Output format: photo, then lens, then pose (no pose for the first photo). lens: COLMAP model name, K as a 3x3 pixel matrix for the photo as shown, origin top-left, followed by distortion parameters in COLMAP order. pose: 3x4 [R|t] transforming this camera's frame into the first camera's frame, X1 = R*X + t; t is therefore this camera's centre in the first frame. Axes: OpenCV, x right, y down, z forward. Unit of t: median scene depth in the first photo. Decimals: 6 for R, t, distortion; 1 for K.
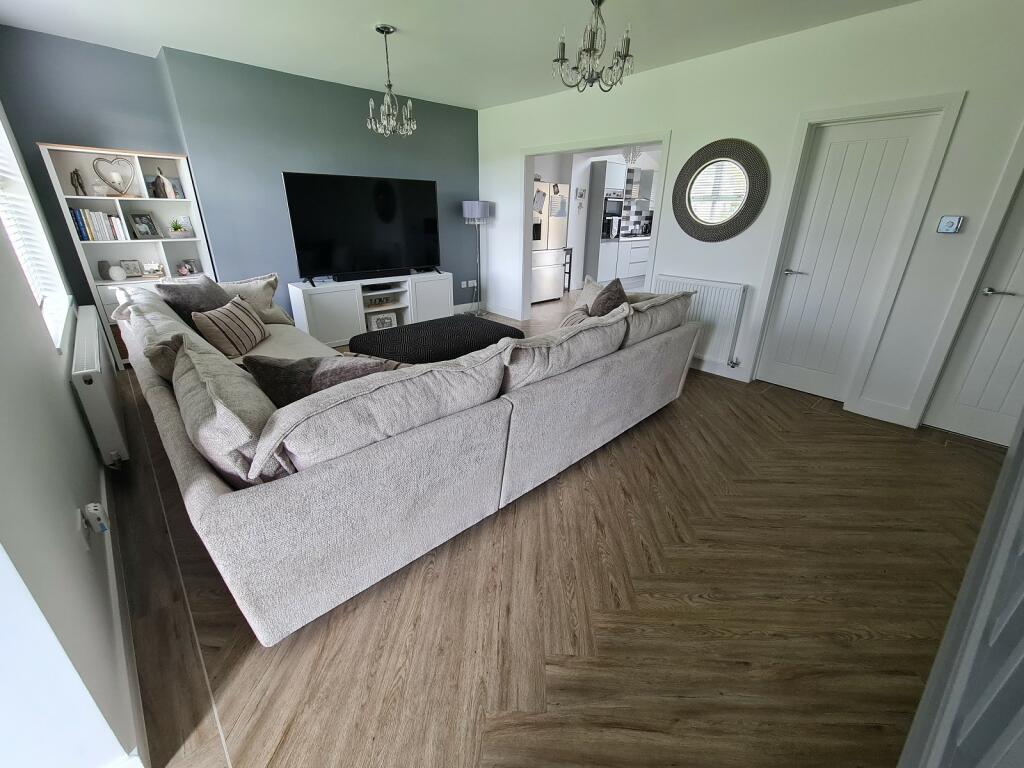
lens RADIAL K [[417.5, 0, 511.0], [0, 417.5, 382.3], [0, 0, 1]] dist [-0.013770, 0.000070]
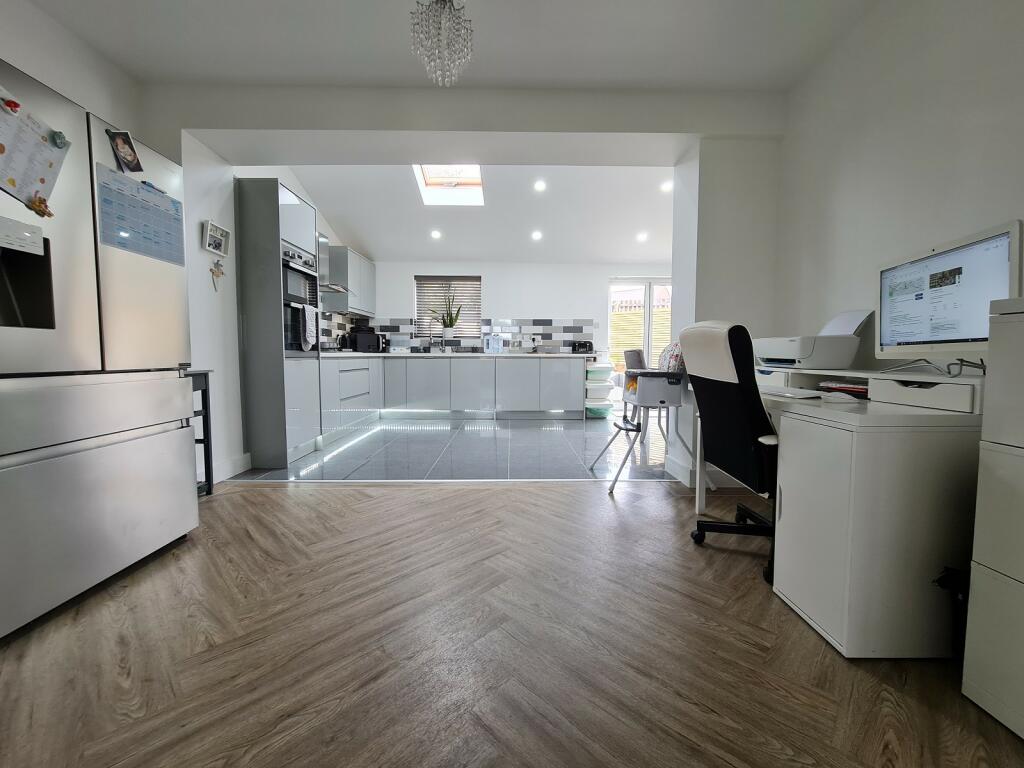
lens RADIAL K [[417.5, 0, 513.9], [0, 417.5, 387.0], [0, 0, 1]] dist [-0.013770, 0.000070]
pose [[0.673187, -0.062405, 0.736834, 0.060958], [0.281193, 0.943183, -0.177022, -0.171899], [-0.683922, 0.326362, 0.652486, 0.588212]]
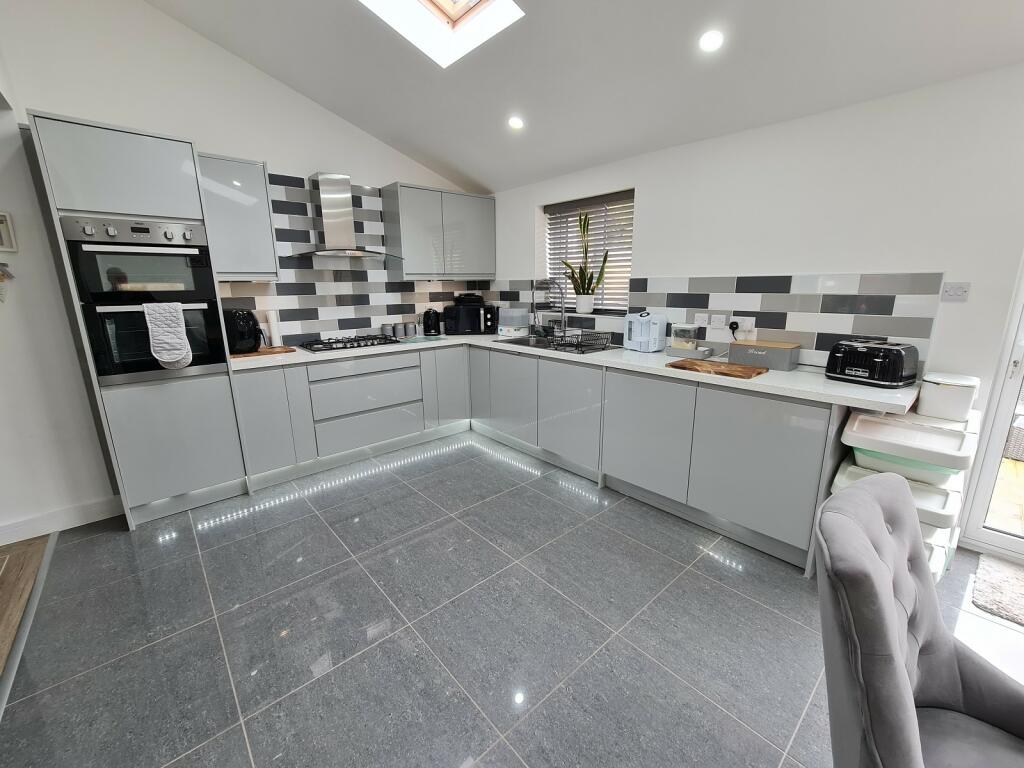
lens RADIAL K [[417.5, 0, 510.9], [0, 417.5, 378.3], [0, 0, 1]] dist [-0.013770, 0.000070]
pose [[0.999162, -0.012061, -0.039119, 0.529083], [0.005452, 0.986306, -0.164836, -0.297755], [0.040572, 0.164484, 0.985545, 0.732706]]
